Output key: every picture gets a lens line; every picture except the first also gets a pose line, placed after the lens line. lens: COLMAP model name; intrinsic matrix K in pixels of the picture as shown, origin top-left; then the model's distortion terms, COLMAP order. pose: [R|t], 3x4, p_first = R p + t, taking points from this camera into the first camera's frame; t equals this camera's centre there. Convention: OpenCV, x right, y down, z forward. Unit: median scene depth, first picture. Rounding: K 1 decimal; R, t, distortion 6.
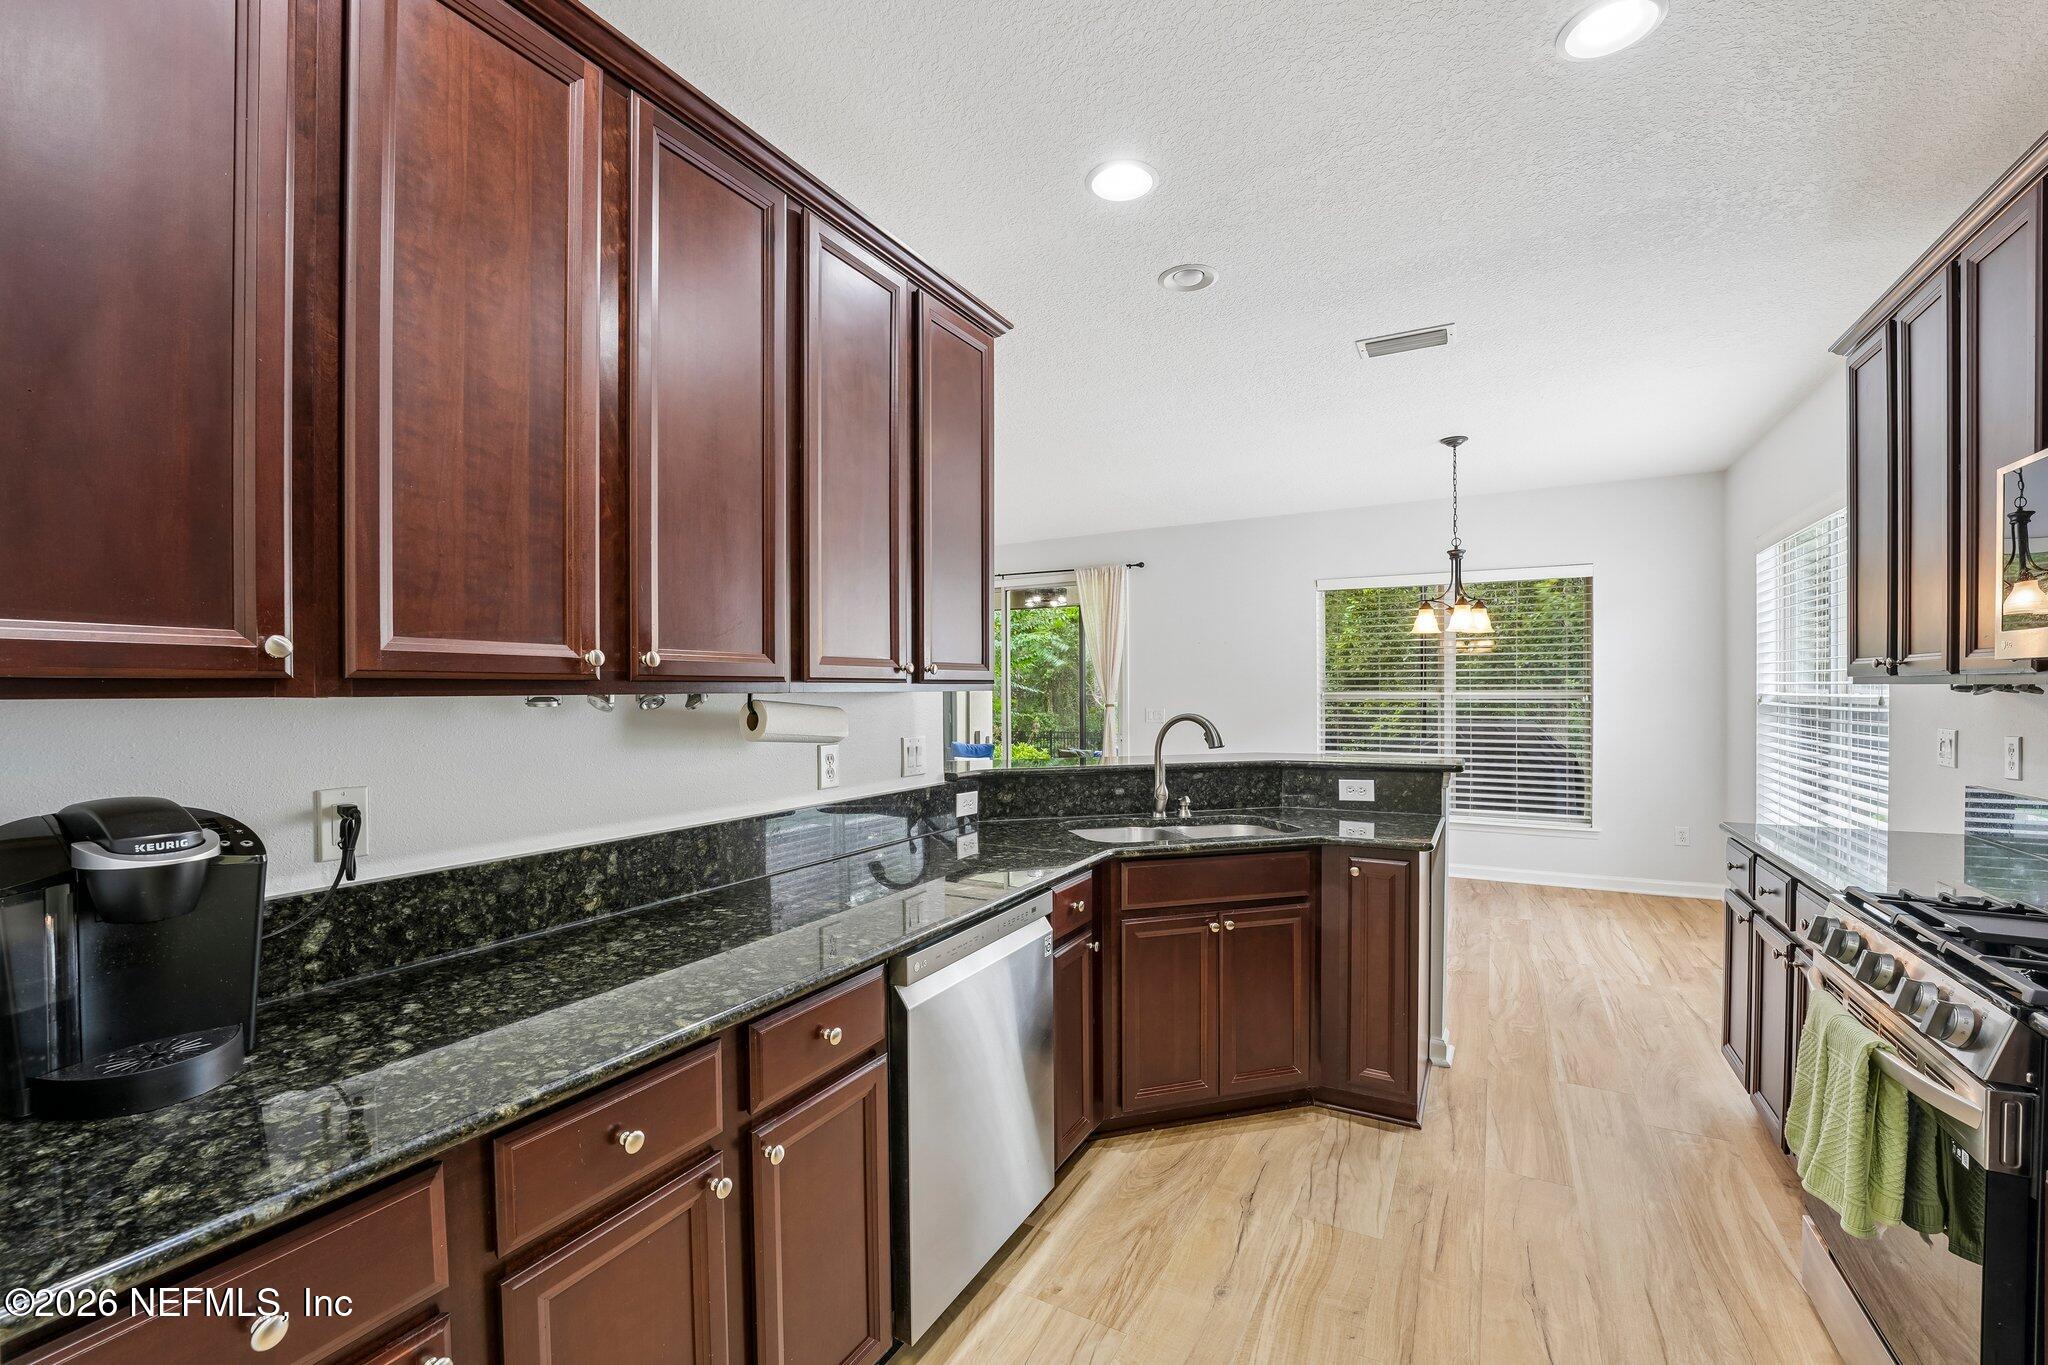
lens RADIAL K [[848.8, 0, 1030.3], [0, 848.8, 691.6], [0, 0, 1]] dist [-0.018582, 0.000173]
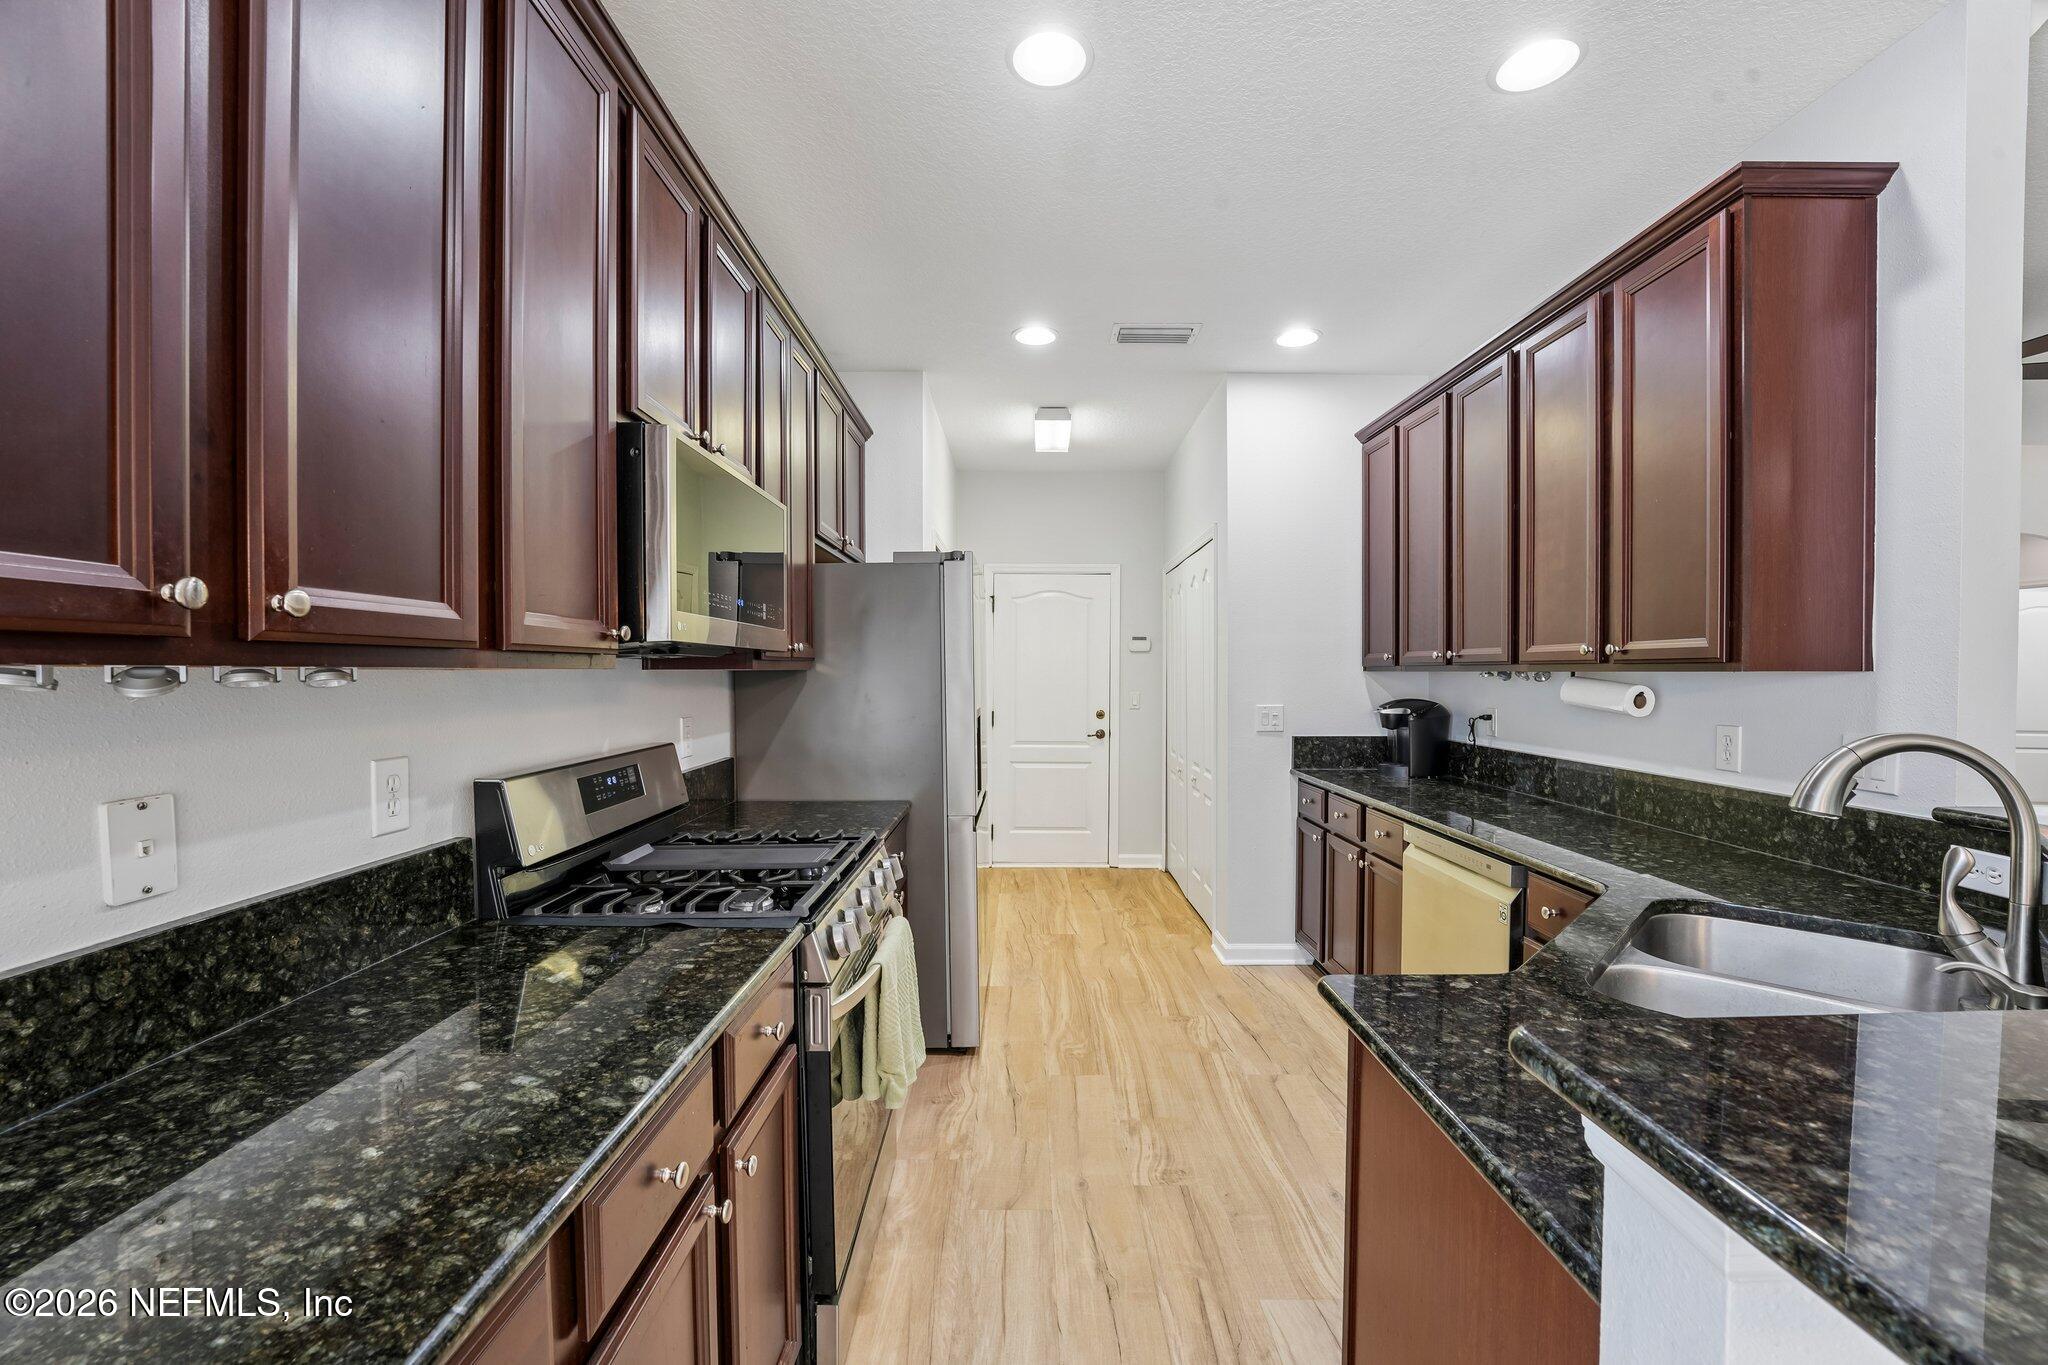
lens RADIAL K [[842.1, 0, 1030.8], [0, 842.1, 680.9], [0, 0, 1]] dist [-0.027917, 0.002648]
pose [[-0.875107, 0.010516, -0.483815, 0.711440], [0.003104, 0.999865, 0.016117, -0.005260], [0.483919, 0.012602, -0.875022, 1.116956]]
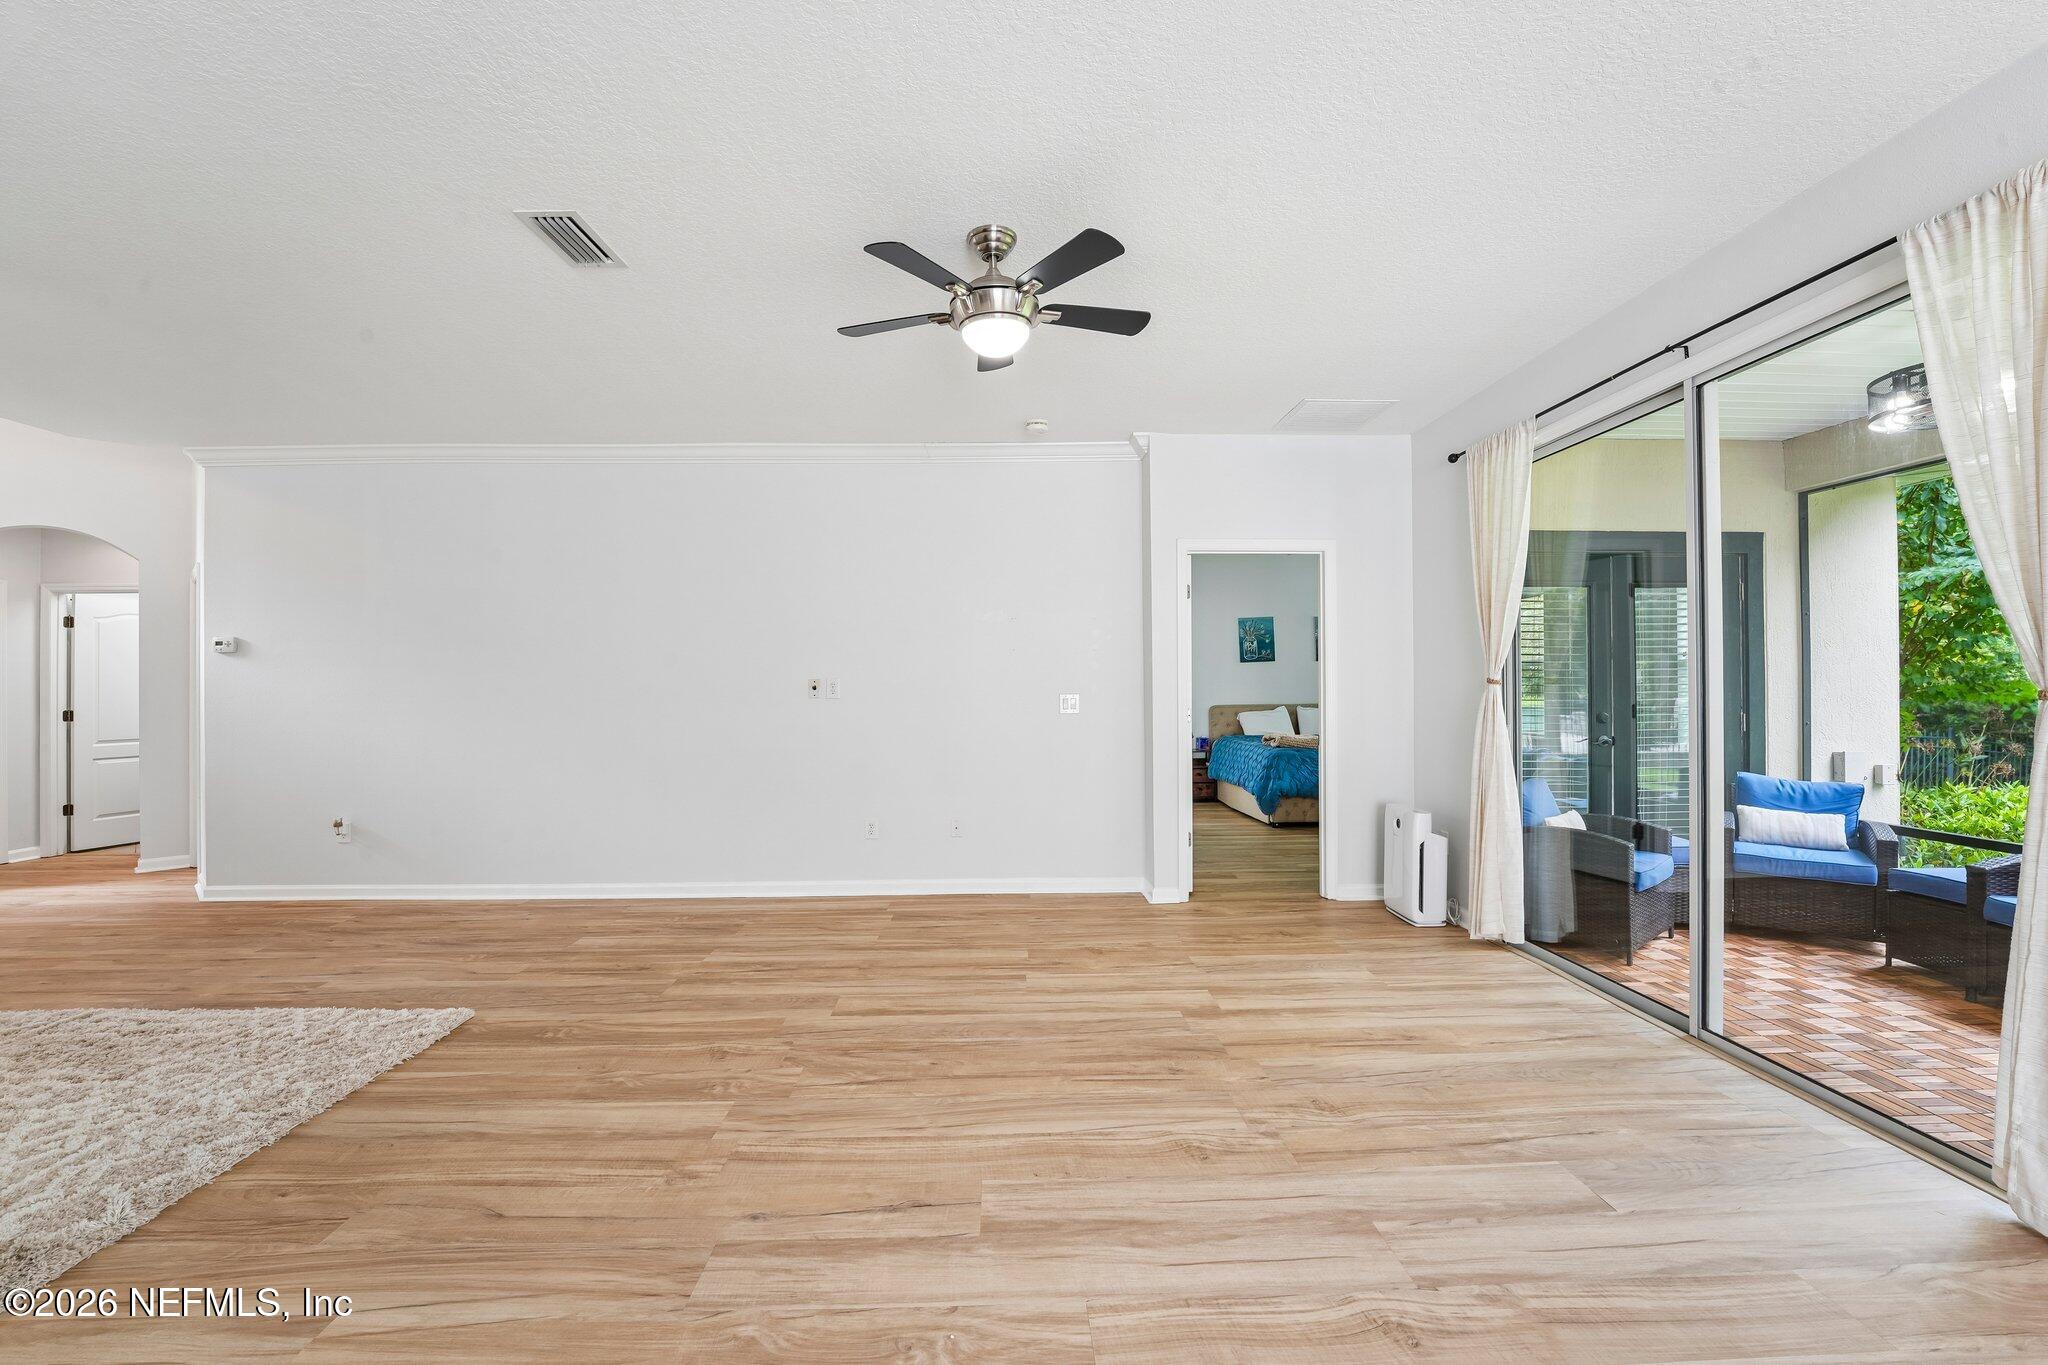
lens RADIAL K [[842.1, 0, 1021.8], [0, 842.1, 687.0], [0, 0, 1]] dist [-0.027917, 0.002648]
pose [[0.509115, 0.003139, -0.860693, 0.352725], [0.002957, 0.999981, 0.005397, 0.028525], [0.860693, -0.005293, 0.509096, 1.459722]]
